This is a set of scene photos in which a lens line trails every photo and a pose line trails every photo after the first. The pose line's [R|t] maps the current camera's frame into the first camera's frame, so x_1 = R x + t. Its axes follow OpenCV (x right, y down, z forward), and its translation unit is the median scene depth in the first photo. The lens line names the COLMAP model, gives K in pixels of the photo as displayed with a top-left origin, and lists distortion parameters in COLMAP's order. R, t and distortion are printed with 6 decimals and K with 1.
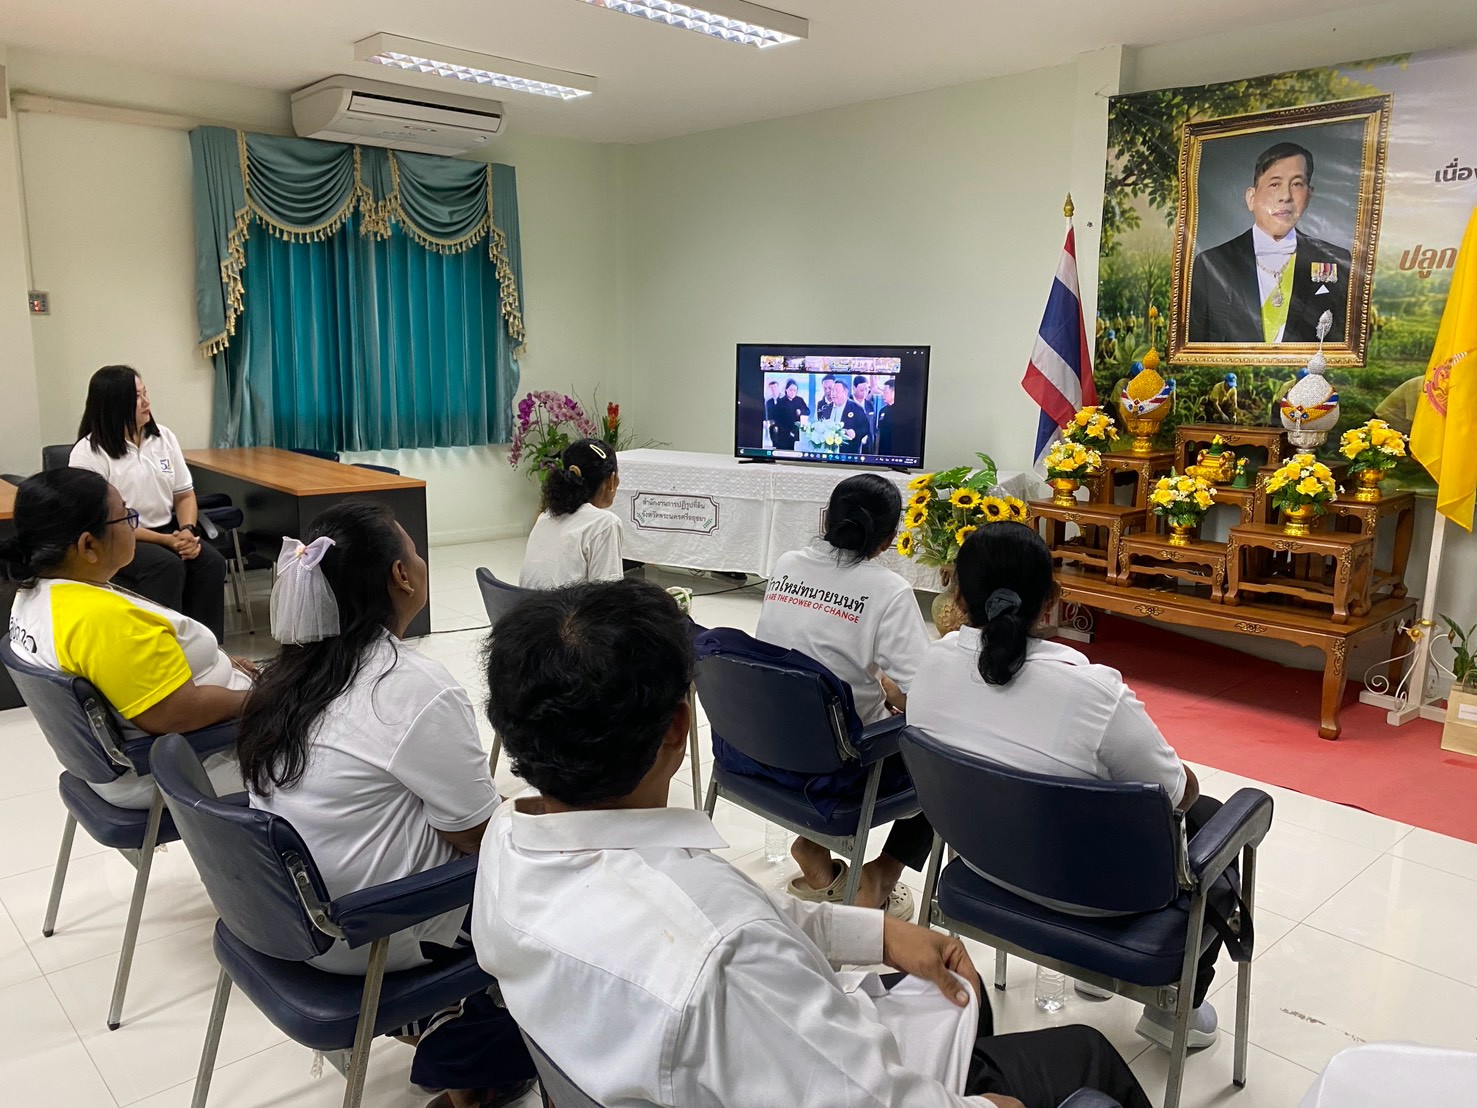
lens RADIAL K [[1133.5, 0, 733.7], [0, 1133.5, 550.8], [0, 0, 1]] dist [0.000516, -0.000462]
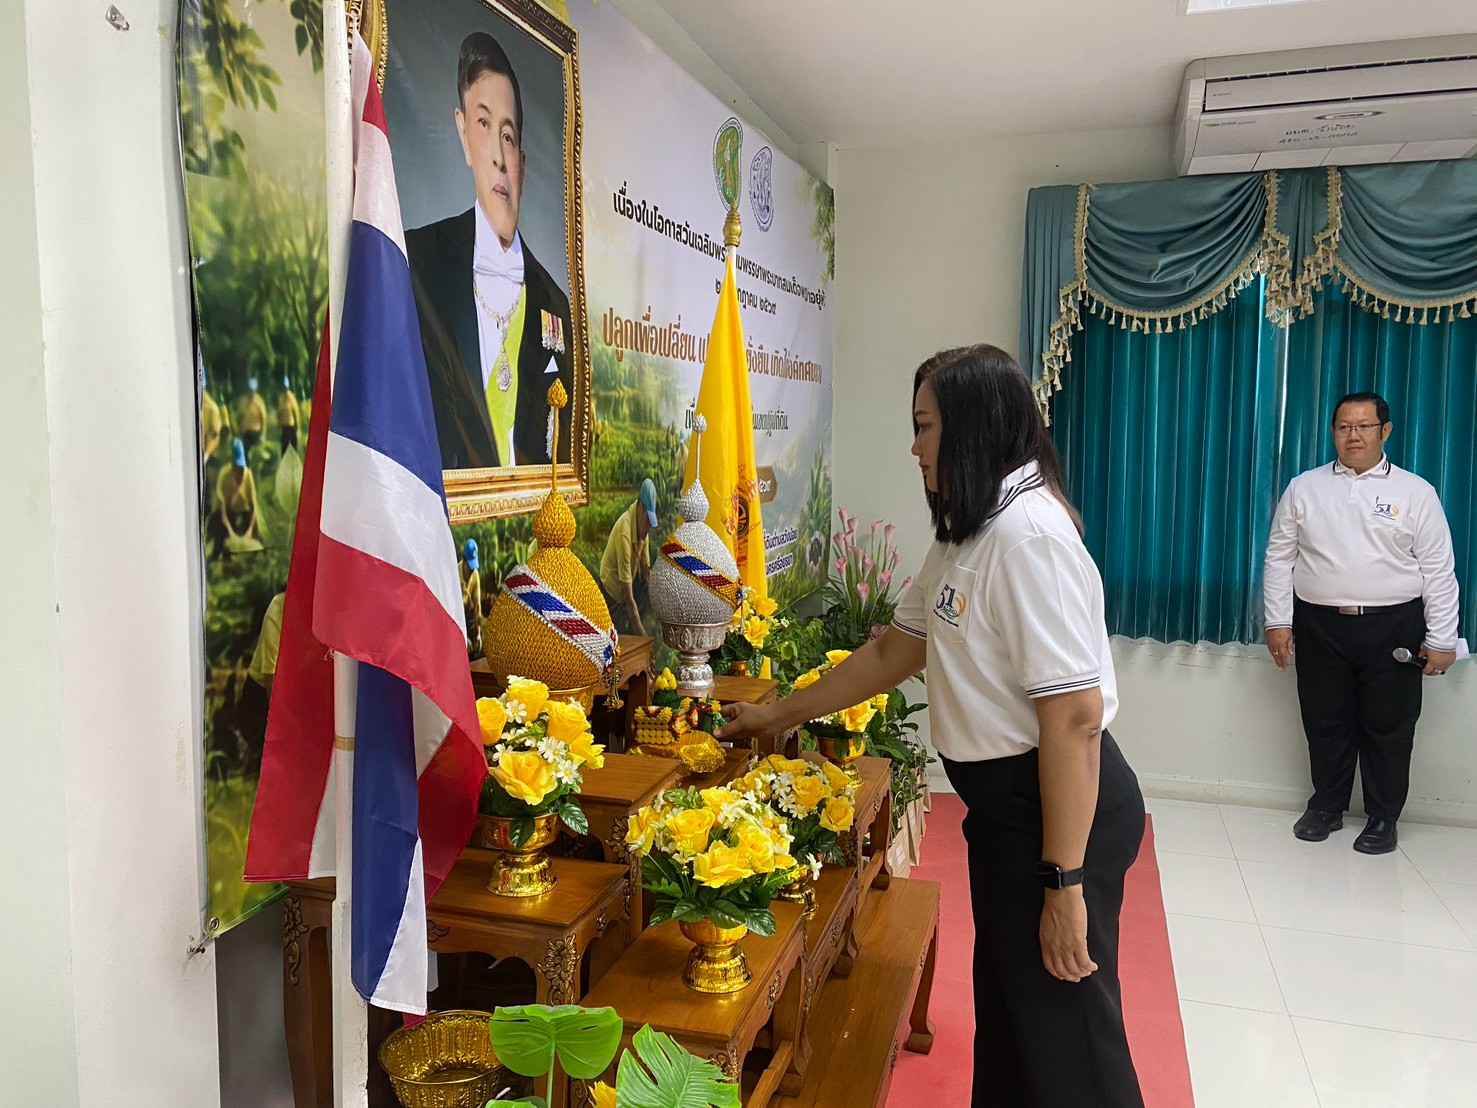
lens RADIAL K [[1105.4, 0, 749.8], [0, 1105.4, 547.5], [0, 0, 1]] dist [0.091952, -0.138254]
pose [[-0.510730, -0.094475, 0.854534, 0.024528], [0.144010, 0.970500, 0.193366, -0.226367], [-0.847594, 0.221820, -0.482058, 1.147124]]
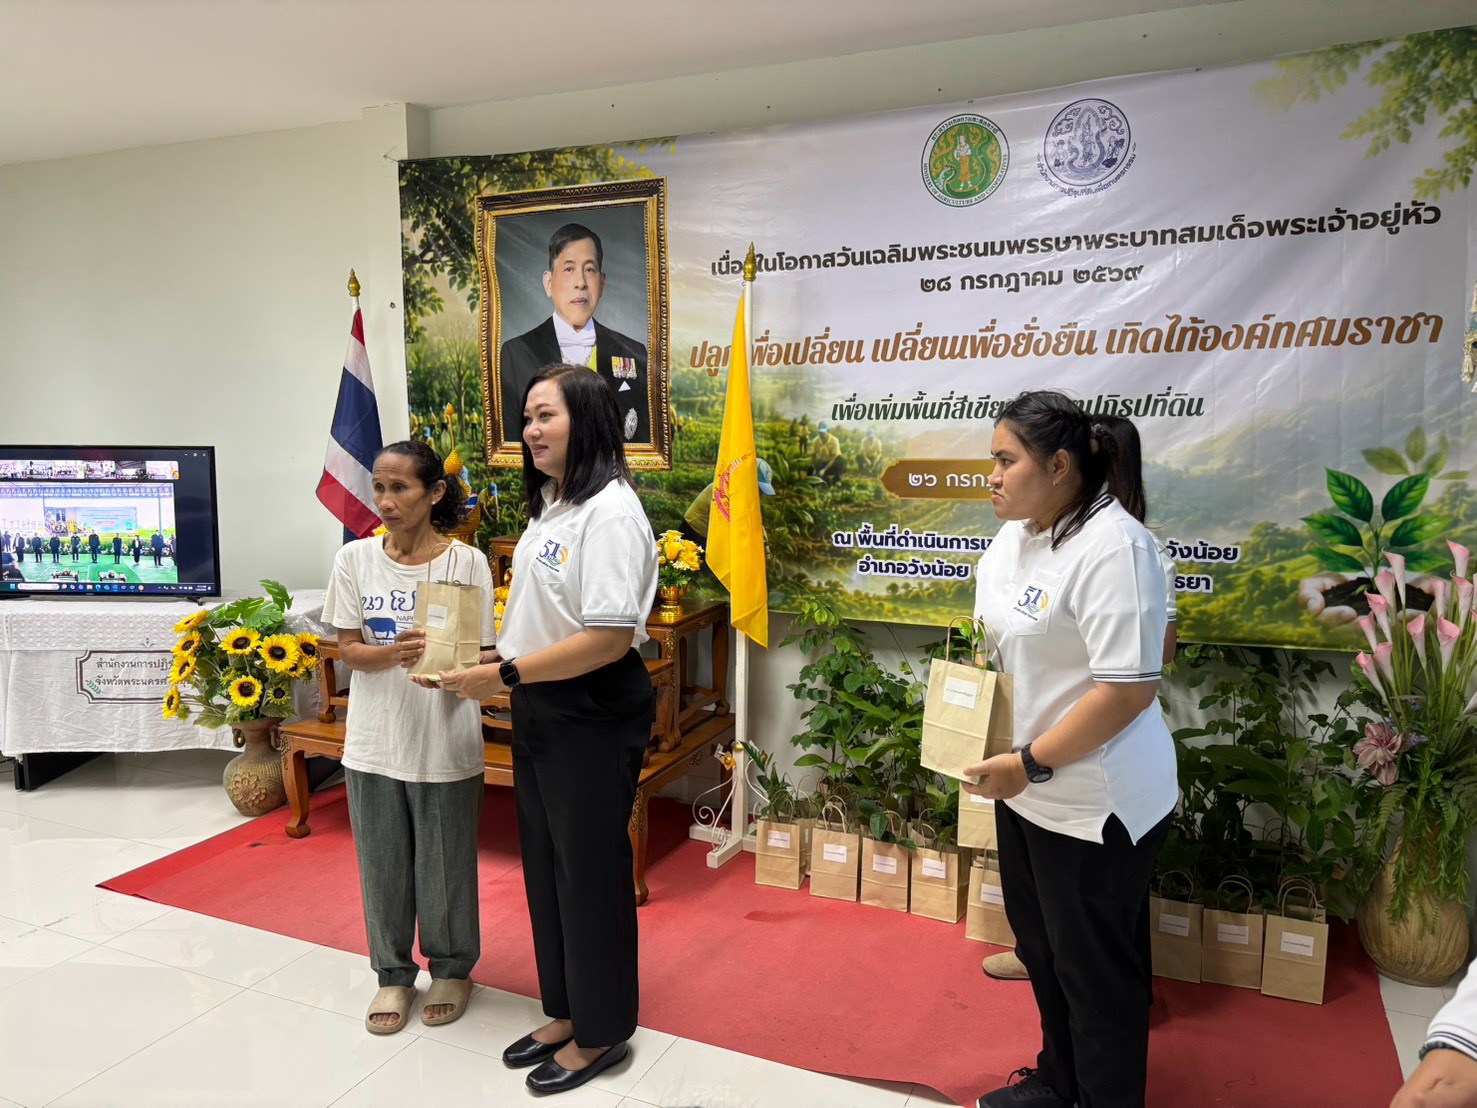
lens RADIAL K [[1105.4, 0, 749.8], [0, 1105.4, 547.5], [0, 0, 1]] dist [0.091952, -0.138254]
pose [[0.918068, -0.063119, 0.391365, 0.244375], [0.082225, 0.996092, -0.032236, -0.060709], [-0.387801, 0.061775, 0.919671, 0.138194]]
